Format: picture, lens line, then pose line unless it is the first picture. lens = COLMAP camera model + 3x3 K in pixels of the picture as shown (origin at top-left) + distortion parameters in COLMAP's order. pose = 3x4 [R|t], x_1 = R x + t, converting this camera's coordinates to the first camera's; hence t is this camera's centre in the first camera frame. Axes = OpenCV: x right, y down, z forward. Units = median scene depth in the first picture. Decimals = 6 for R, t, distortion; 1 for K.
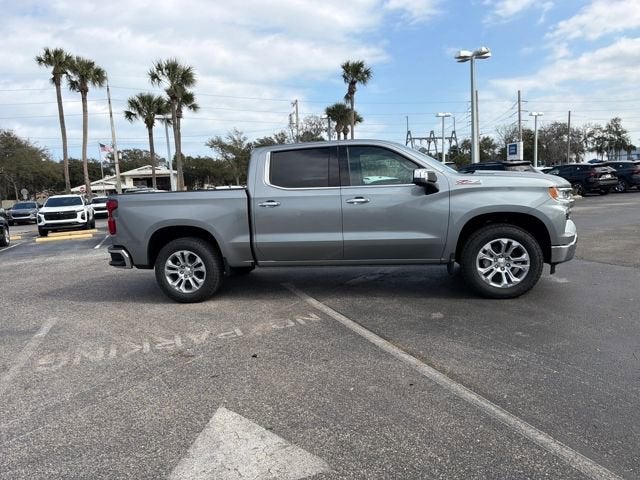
lens RADIAL K [[455.3, 0, 319.0], [0, 455.3, 242.9], [0, 0, 1]] dist [0.072290, -0.102426]
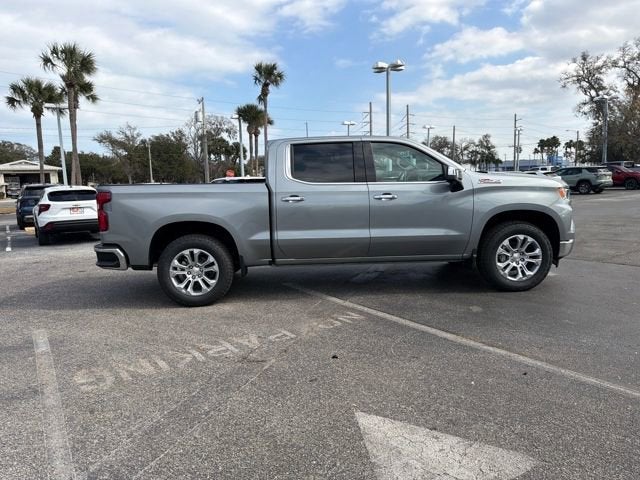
lens RADIAL K [[456.2, 0, 320.0], [0, 456.2, 240.0], [0, 0, 1]] dist [0.048148, -0.051752]
pose [[0.972943, -0.001778, 0.231040, -0.260470], [0.005021, 0.999897, -0.013449, 0.012898], [-0.230992, 0.014246, 0.972851, 0.060188]]
